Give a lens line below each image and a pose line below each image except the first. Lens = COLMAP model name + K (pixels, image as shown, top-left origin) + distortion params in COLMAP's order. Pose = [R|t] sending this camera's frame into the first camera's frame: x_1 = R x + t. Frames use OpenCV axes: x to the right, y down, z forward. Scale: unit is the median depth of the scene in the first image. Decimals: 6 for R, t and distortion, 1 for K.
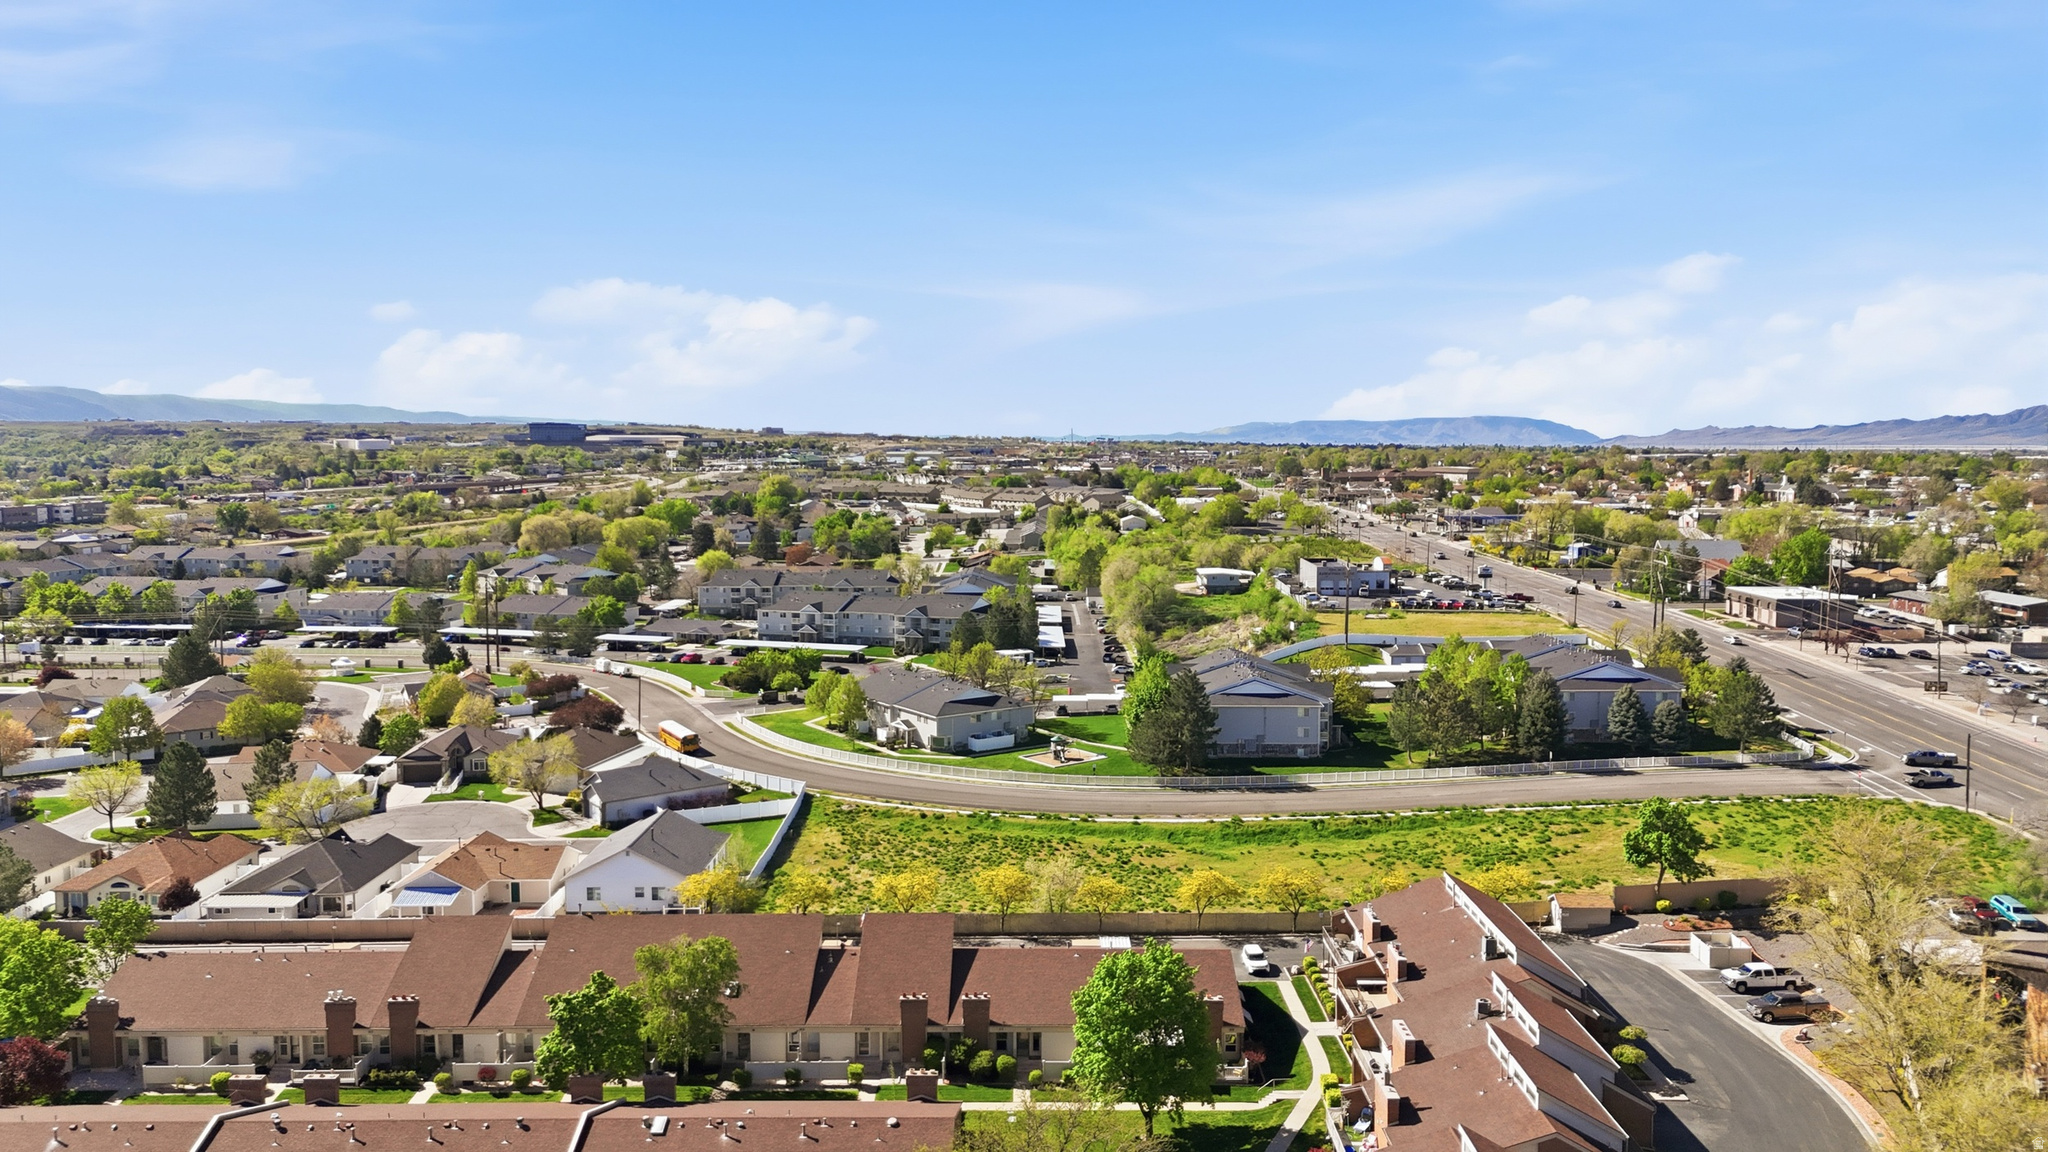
lens RADIAL K [[1477.4, 0, 1024.0], [0, 1477.4, 576.0], [0, 0, 1]] dist [0.095125, -0.102185]
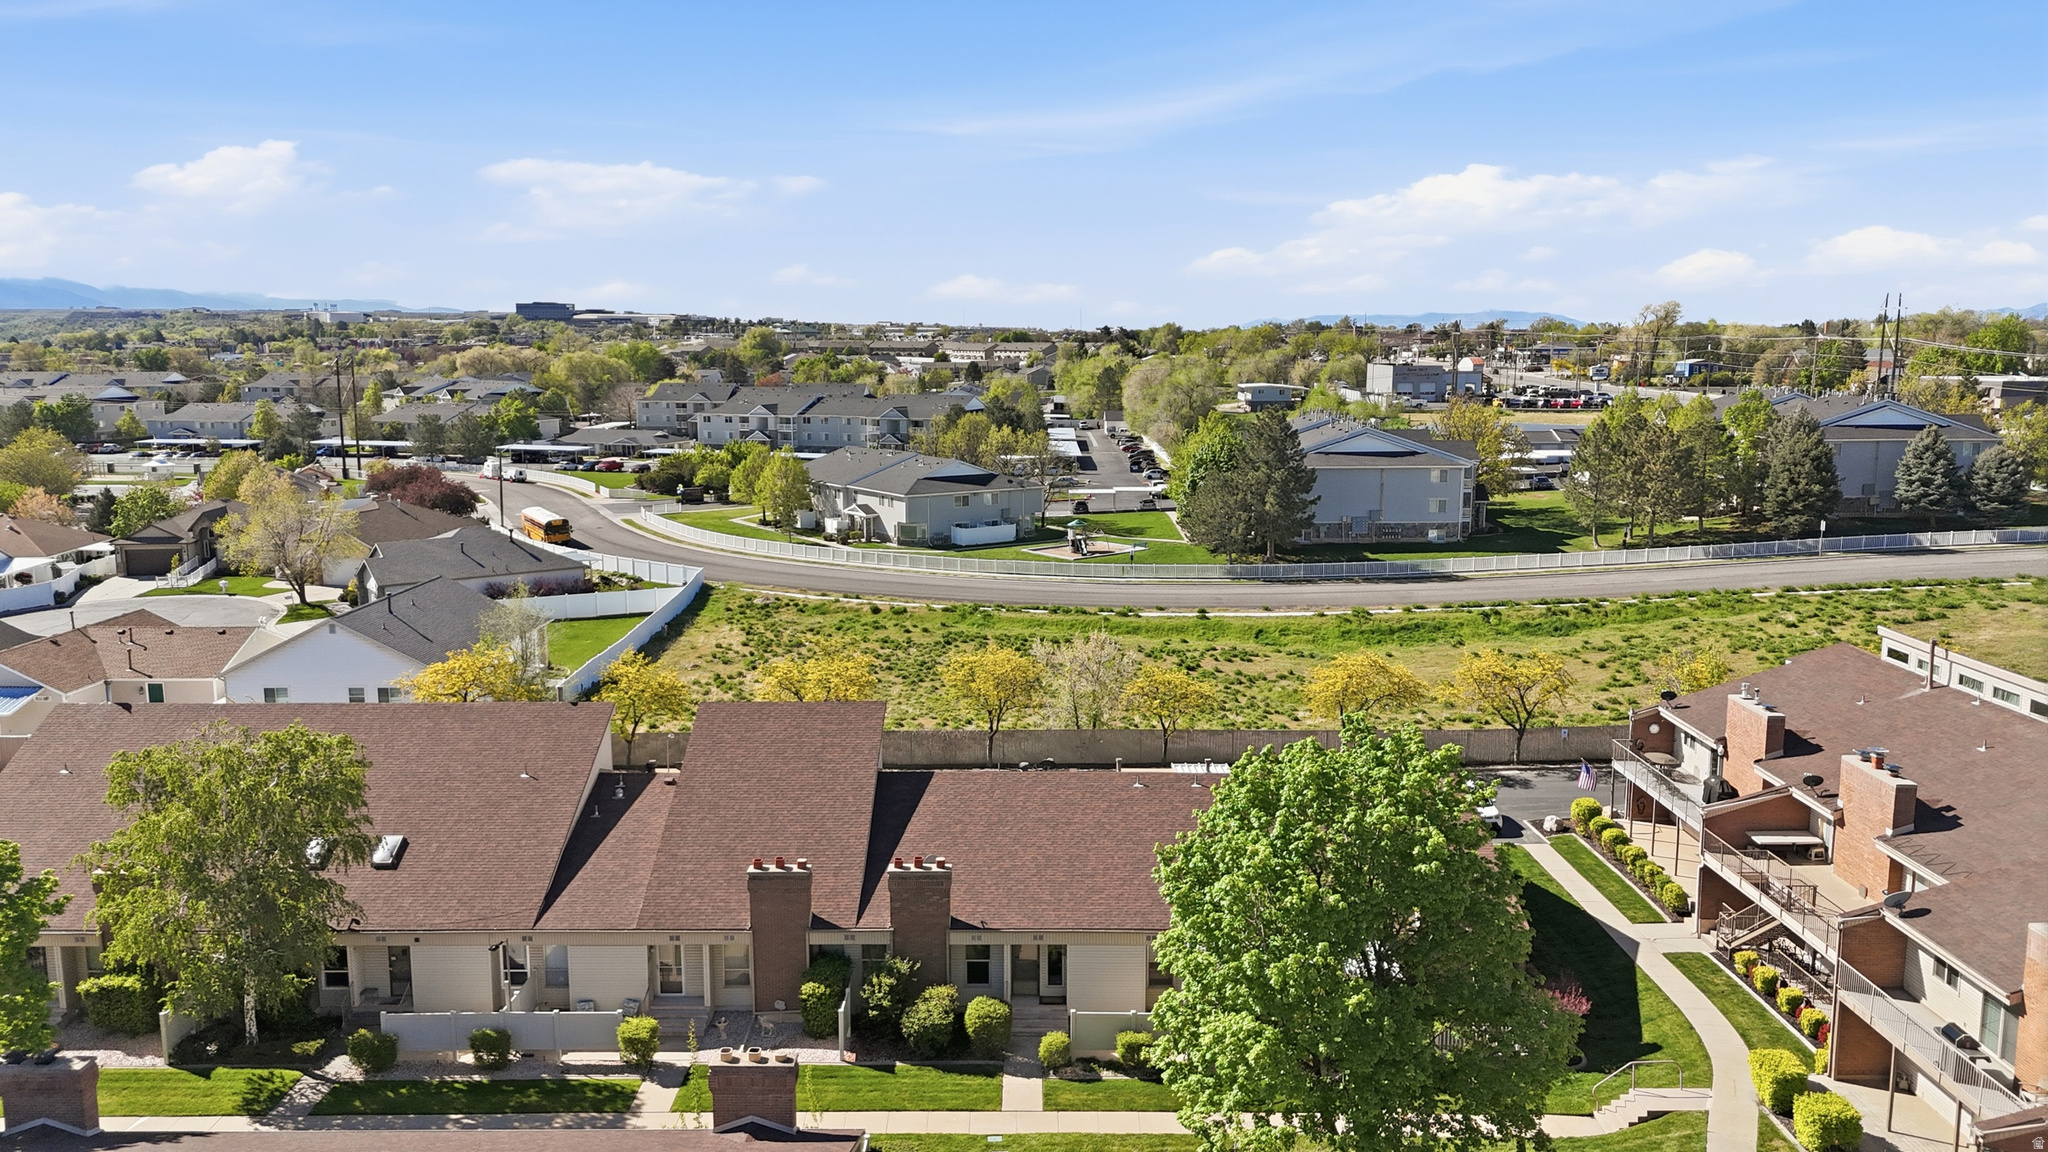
lens RADIAL K [[1503.4, 0, 1024.0], [0, 1503.4, 576.0], [0, 0, 1]] dist [0.050315, -0.006352]
pose [[0.999992, 0.000804, -0.003938, 0.000221], [-0.000527, 0.997554, 0.069893, 0.100863], [0.003984, -0.069890, 0.997547, 0.341550]]
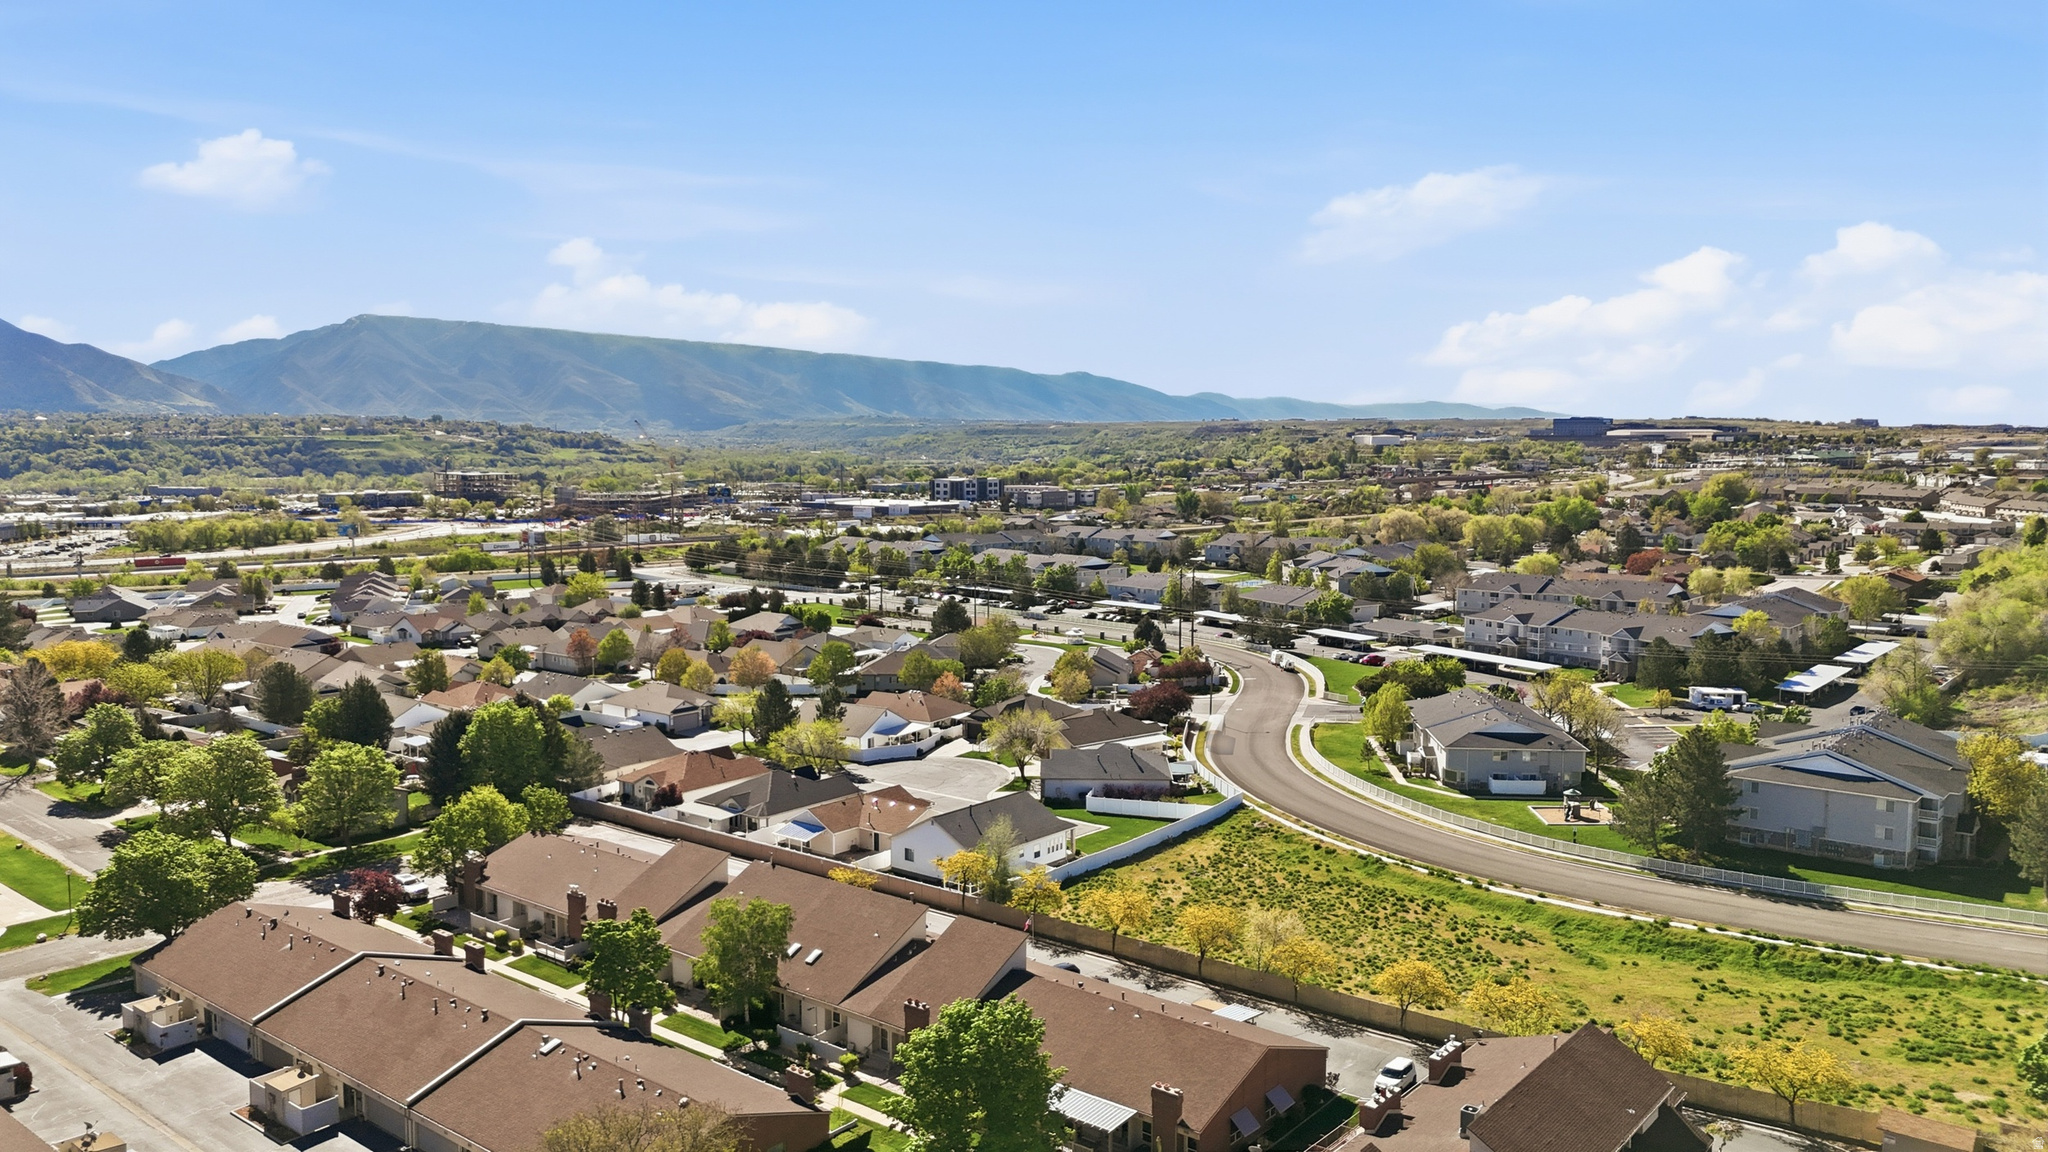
lens RADIAL K [[1477.4, 0, 1024.0], [0, 1477.4, 576.0], [0, 0, 1]] dist [0.095125, -0.102185]
pose [[0.782165, 0.060826, -0.620095, 0.350978], [-0.058786, 0.997988, 0.023743, -0.016617], [0.620292, 0.017882, 0.784167, 0.163355]]
